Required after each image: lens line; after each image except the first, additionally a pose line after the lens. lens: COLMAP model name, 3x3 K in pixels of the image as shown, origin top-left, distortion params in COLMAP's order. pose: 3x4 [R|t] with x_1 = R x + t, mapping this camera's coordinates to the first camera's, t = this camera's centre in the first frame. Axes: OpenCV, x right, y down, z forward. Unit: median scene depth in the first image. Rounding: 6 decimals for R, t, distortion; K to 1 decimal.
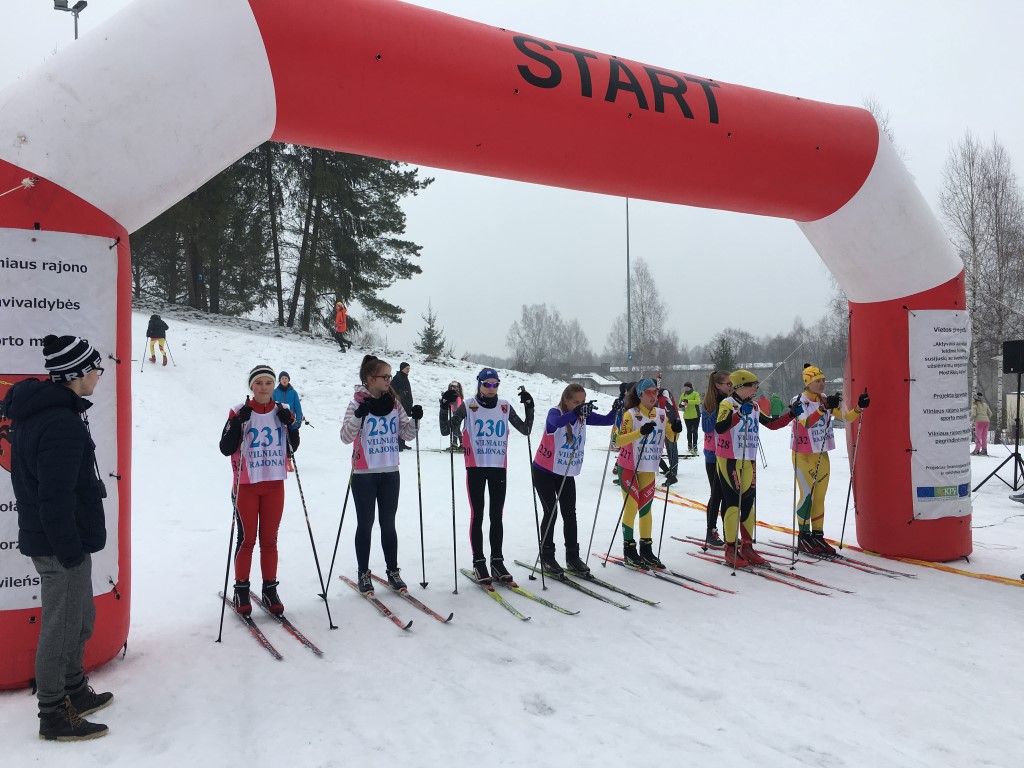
lens RADIAL K [[864.3, 0, 508.7], [0, 864.3, 383.3], [0, 0, 1]] dist [0.068779, -0.089916]
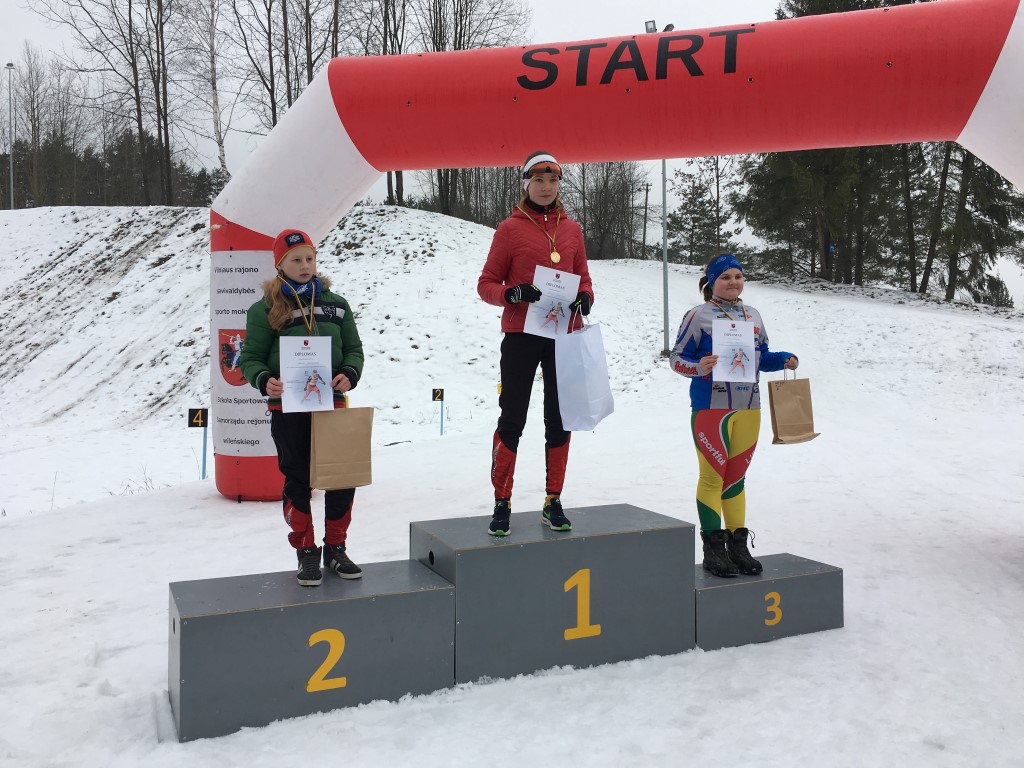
lens RADIAL K [[864.3, 0, 507.1], [0, 864.3, 387.9], [0, 0, 1]] dist [0.068779, -0.089916]
pose [[0.682341, 0.028661, -0.730472, 0.828508], [-0.002572, 0.999319, 0.036806, 0.029442], [0.731029, -0.023235, 0.681950, 0.118199]]
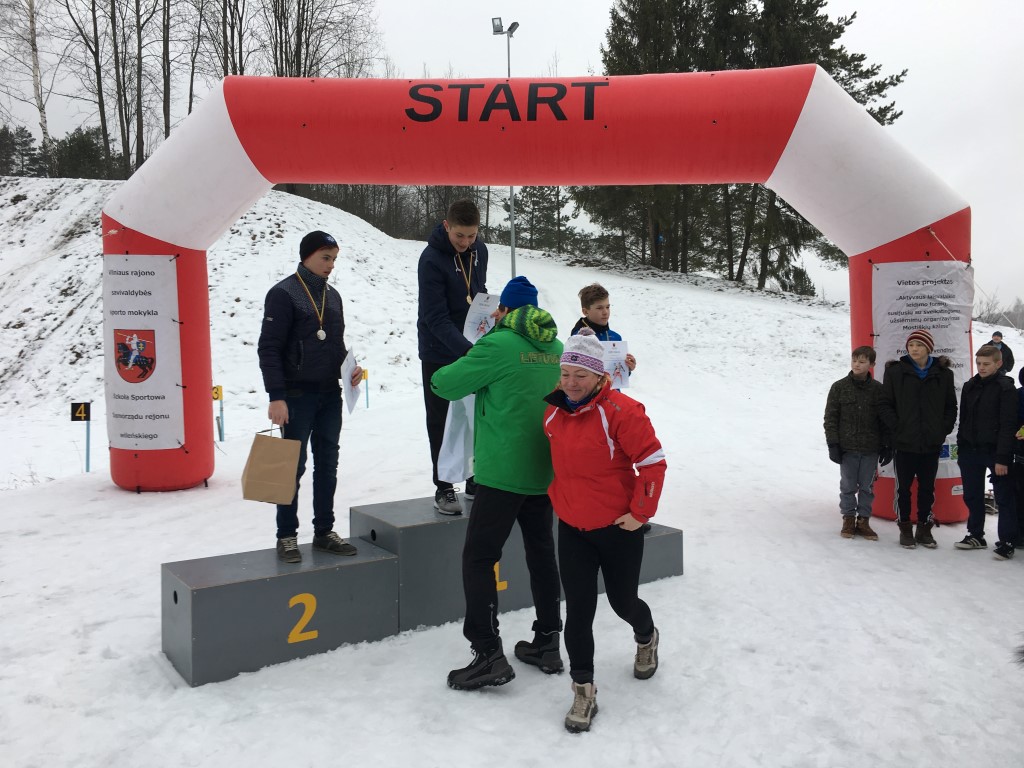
lens RADIAL K [[864.3, 0, 509.3], [0, 864.3, 381.9], [0, 0, 1]] dist [0.068779, -0.089916]
pose [[0.805679, 0.037119, -0.591188, 0.890055], [-0.004795, 0.998411, 0.056152, -0.005301], [0.592333, -0.042406, 0.804576, -0.042529]]
